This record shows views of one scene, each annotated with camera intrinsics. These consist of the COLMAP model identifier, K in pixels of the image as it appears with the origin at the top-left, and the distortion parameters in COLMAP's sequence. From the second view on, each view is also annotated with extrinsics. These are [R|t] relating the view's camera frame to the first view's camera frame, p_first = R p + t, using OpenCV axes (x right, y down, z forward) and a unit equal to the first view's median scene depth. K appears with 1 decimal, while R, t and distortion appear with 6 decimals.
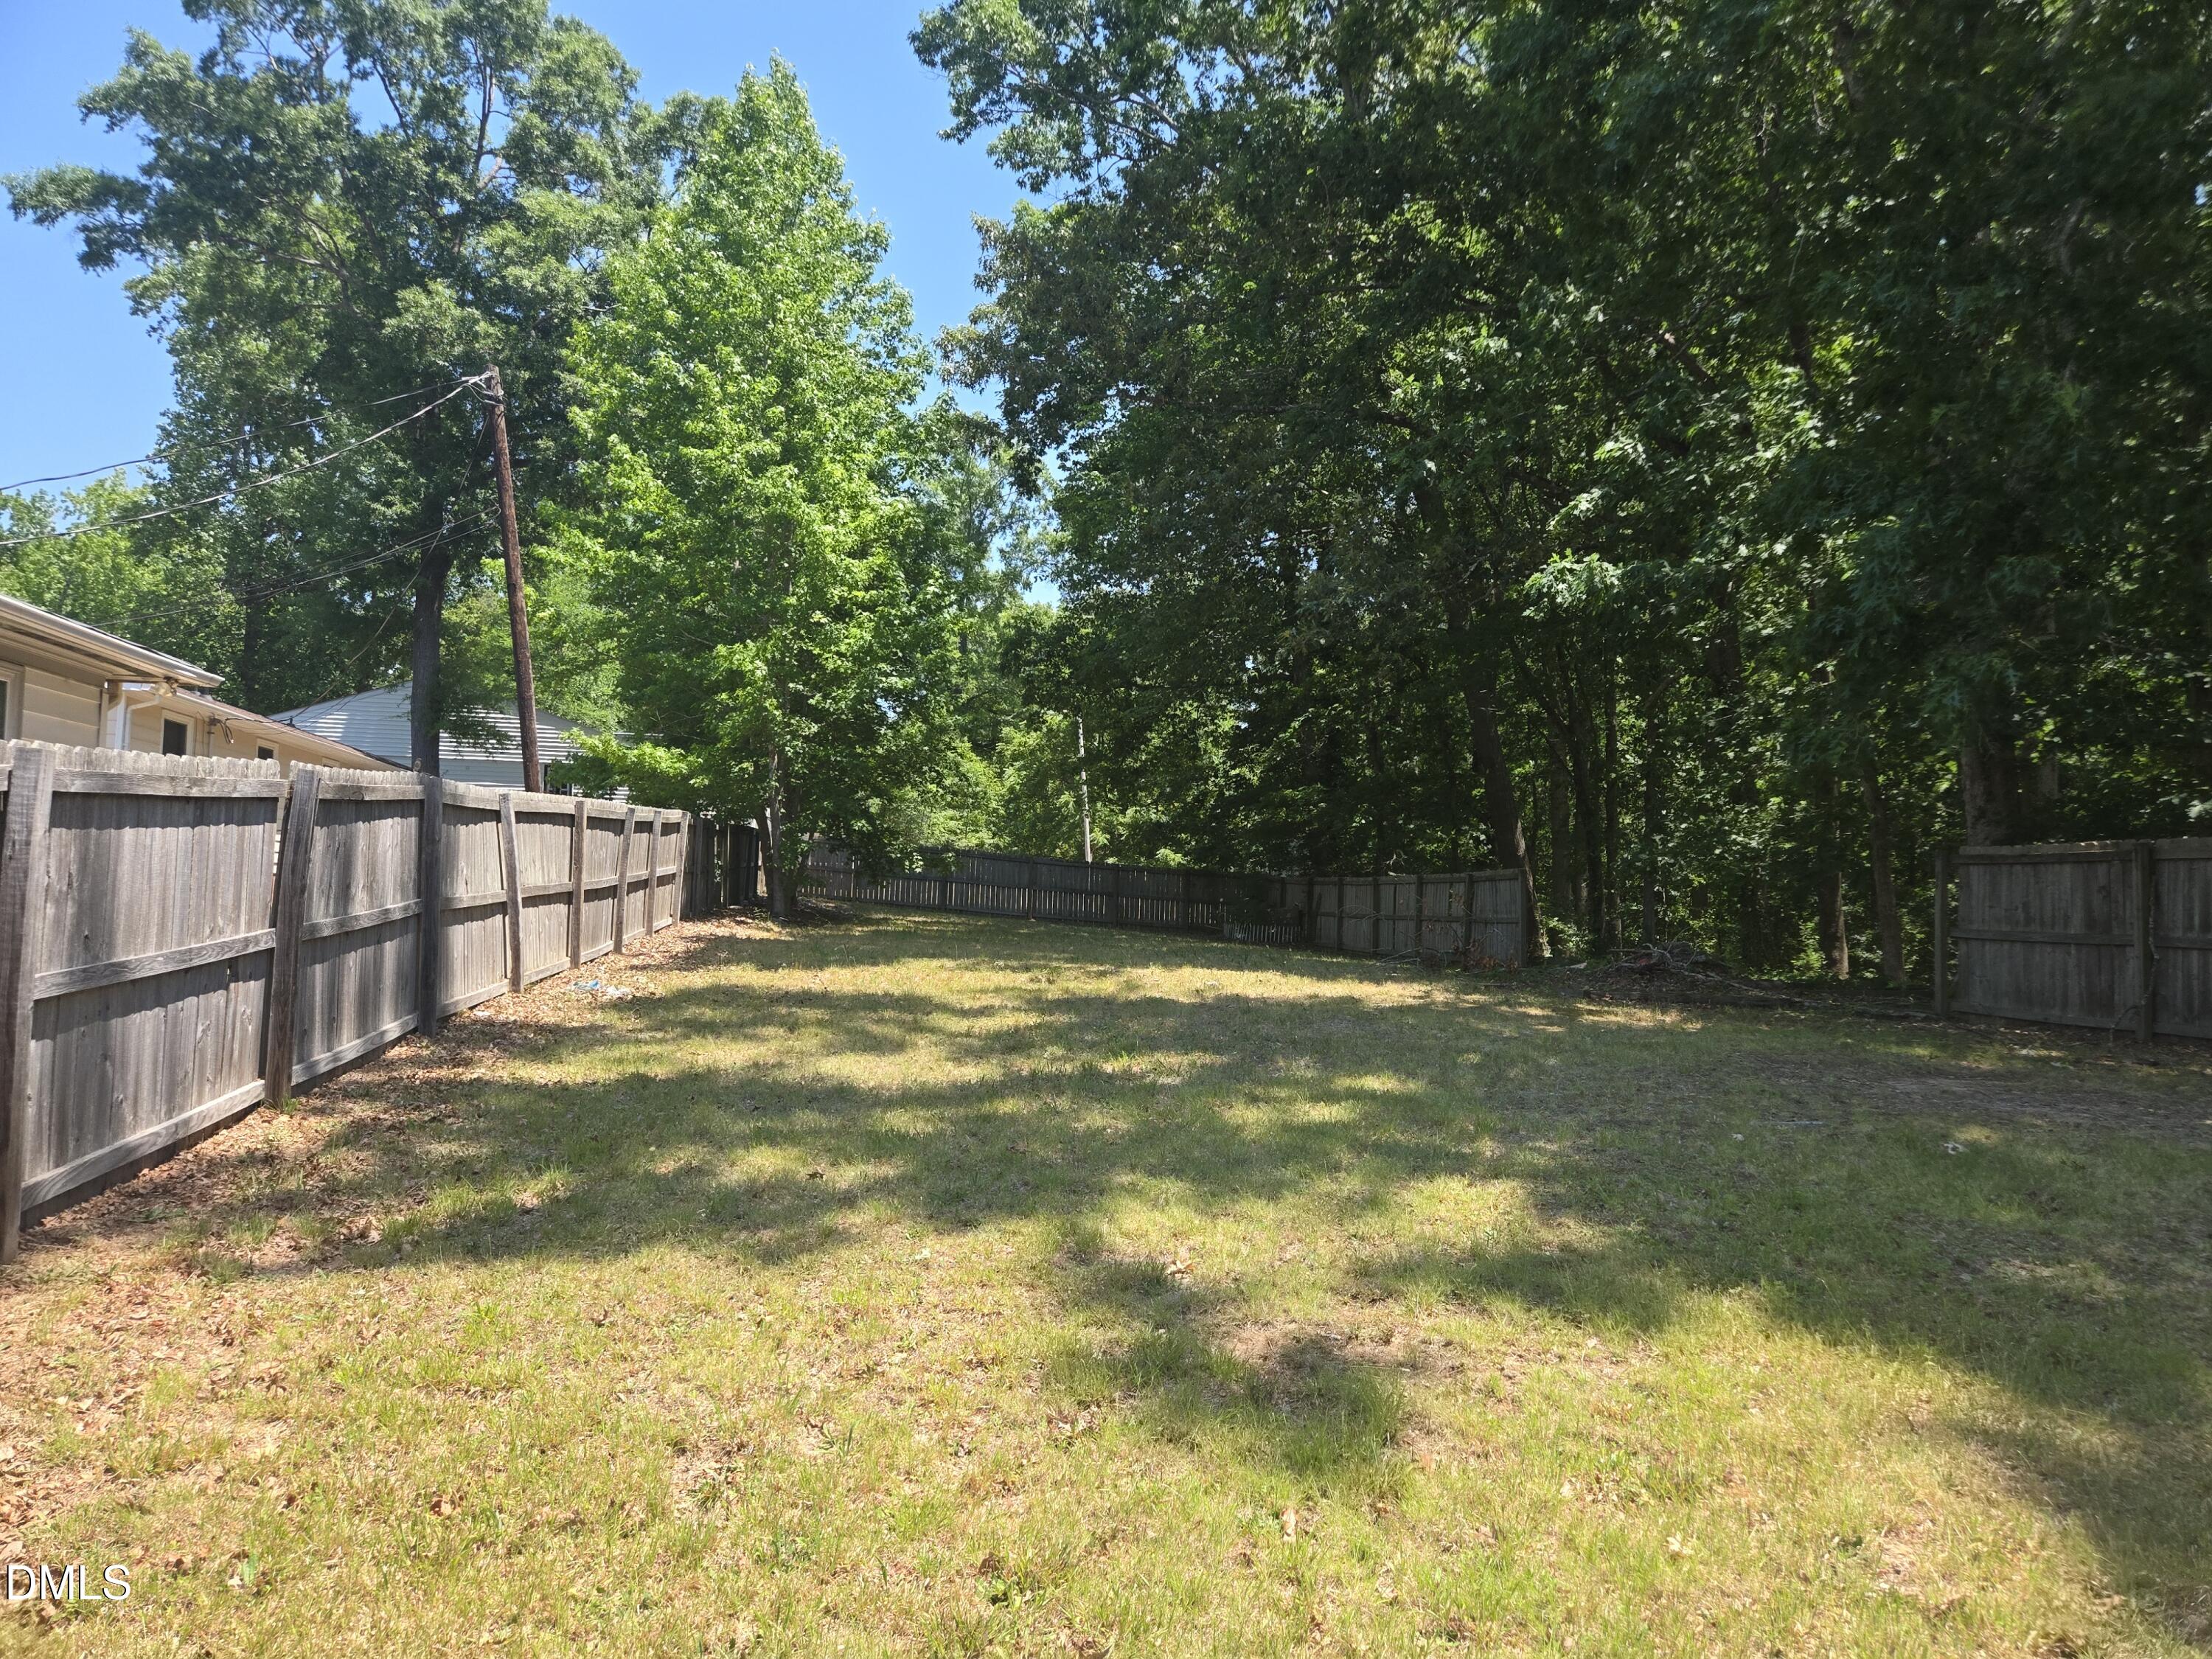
lens RADIAL K [[1484.9, 0, 1108.1], [0, 1484.9, 865.0], [0, 0, 1]] dist [0.002292, 0.002178]
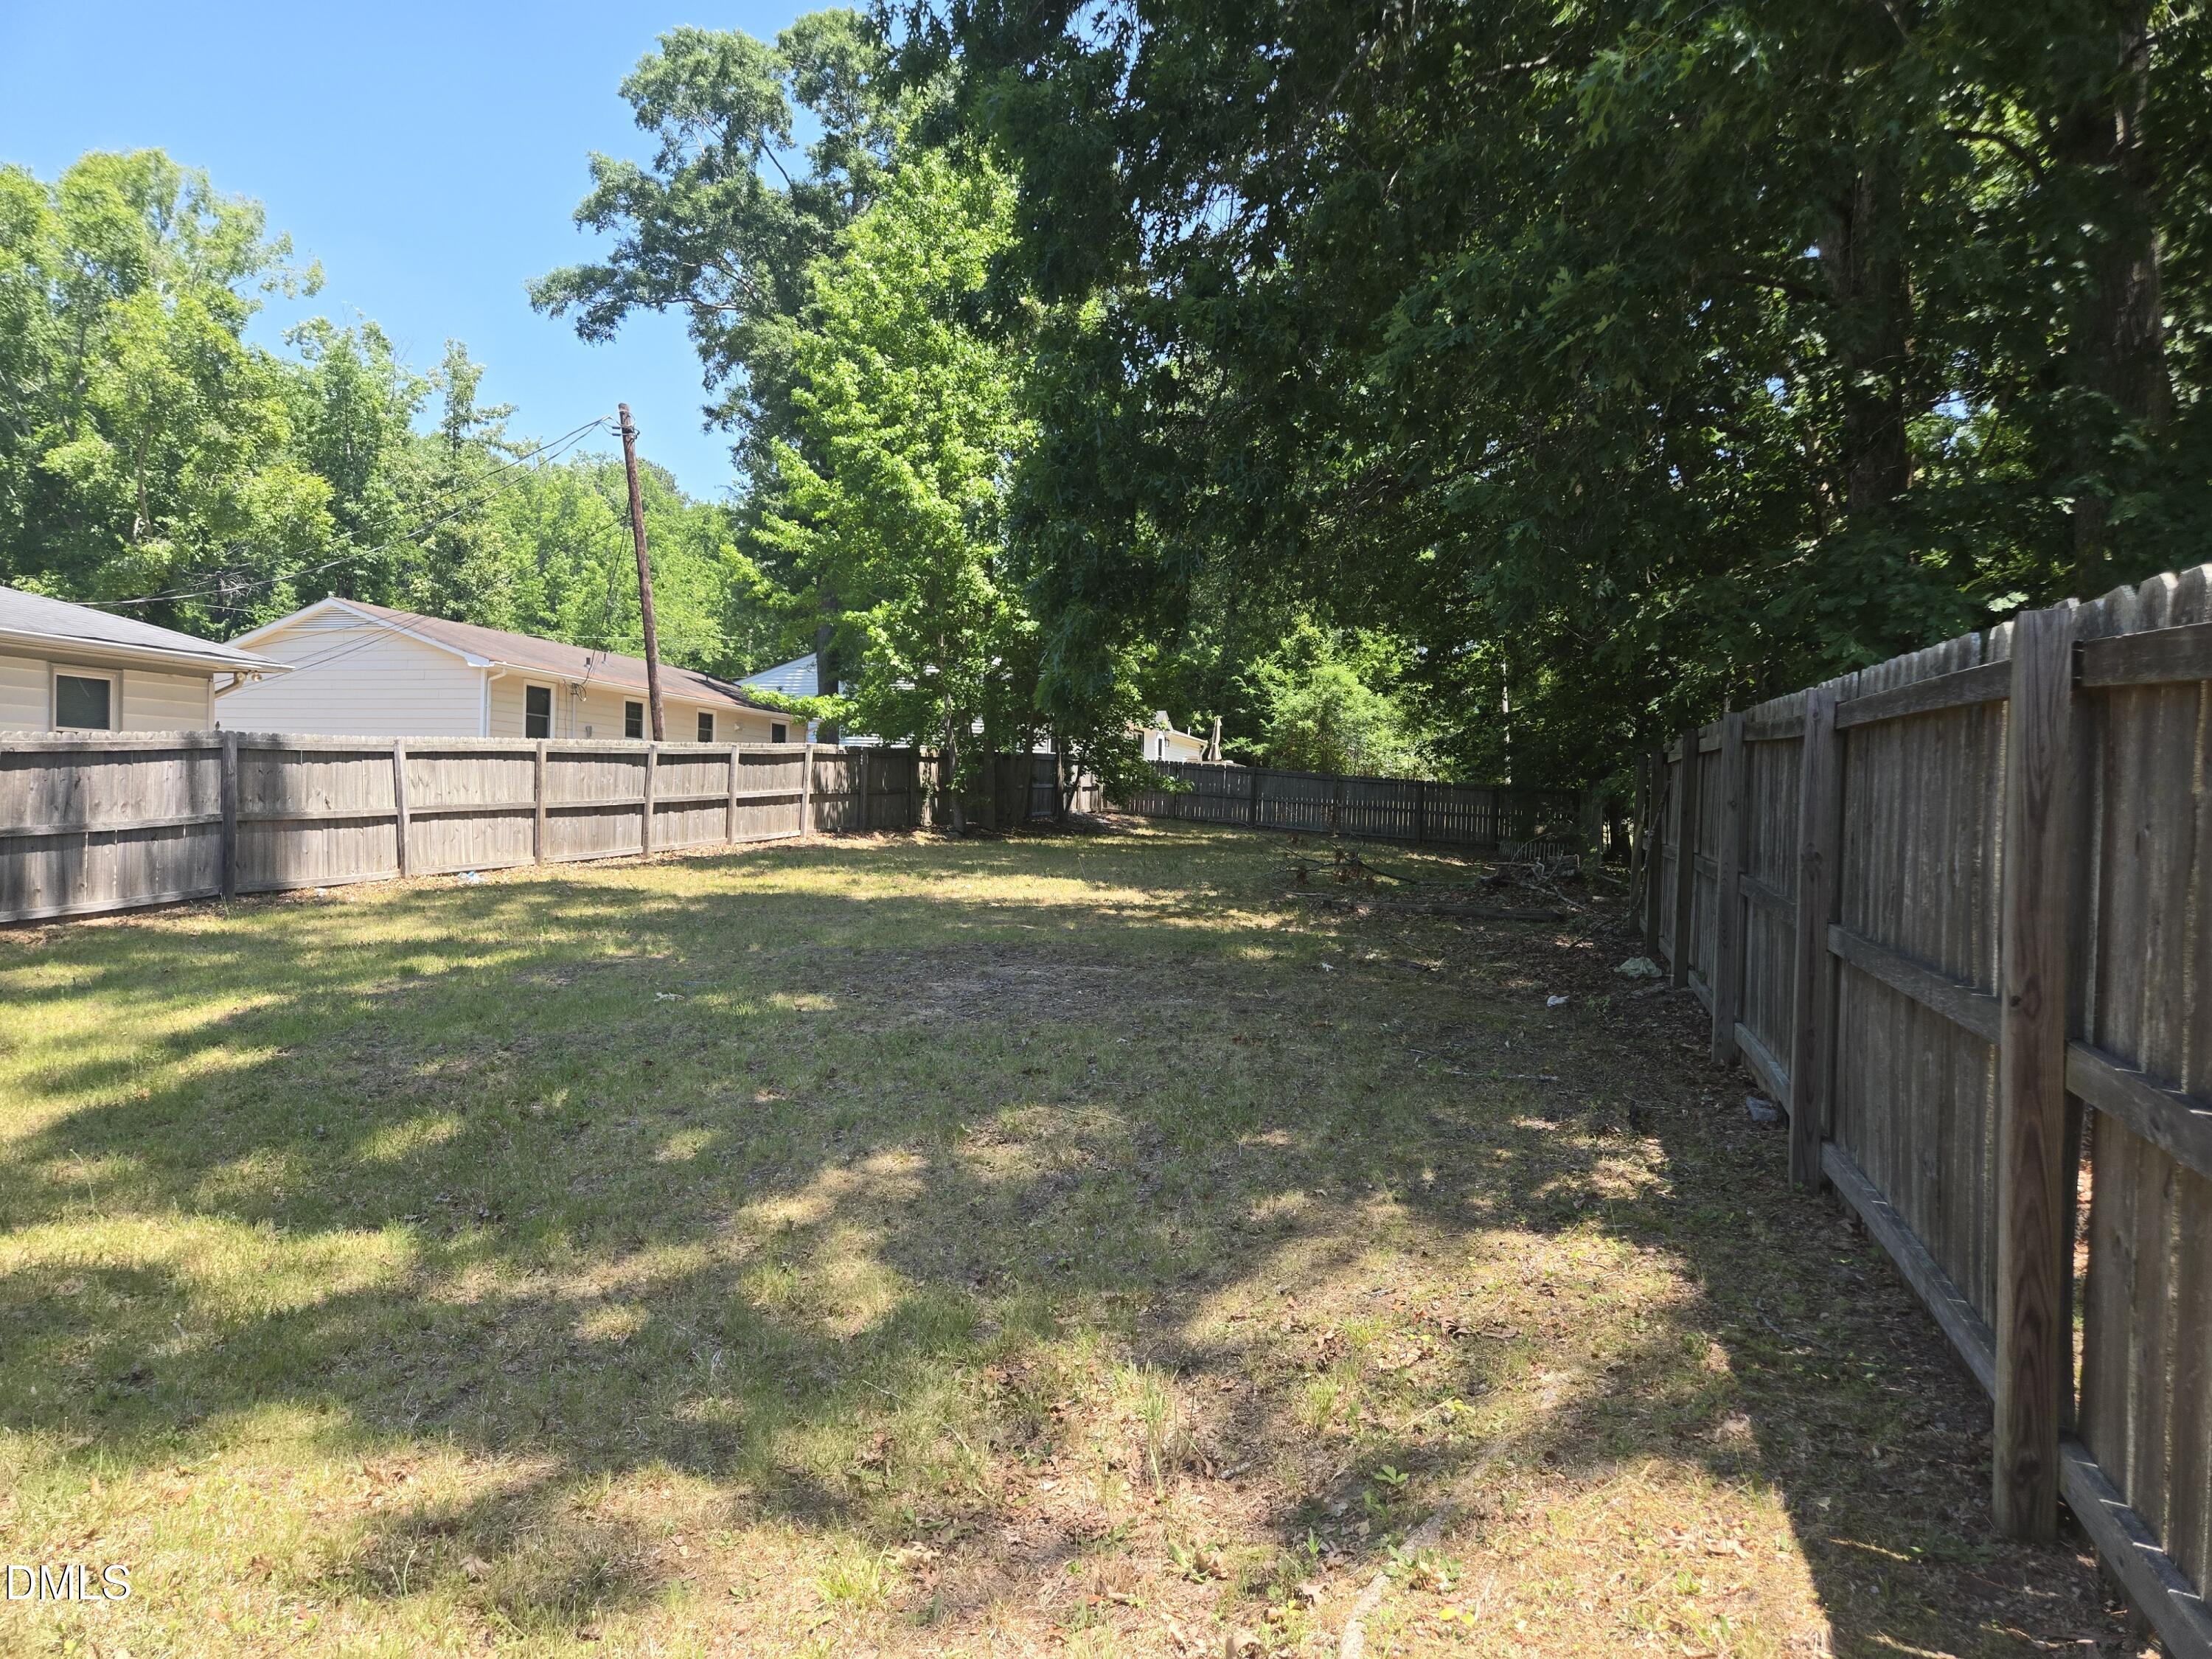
lens RADIAL K [[1490.2, 0, 1106.3], [0, 1490.2, 827.0], [0, 0, 1]] dist [-0.001725, -0.001083]
pose [[0.893930, 0.003562, -0.448192, 0.564926], [0.009087, 0.999619, 0.026070, 0.003318], [0.448114, -0.027377, 0.893557, 0.017222]]
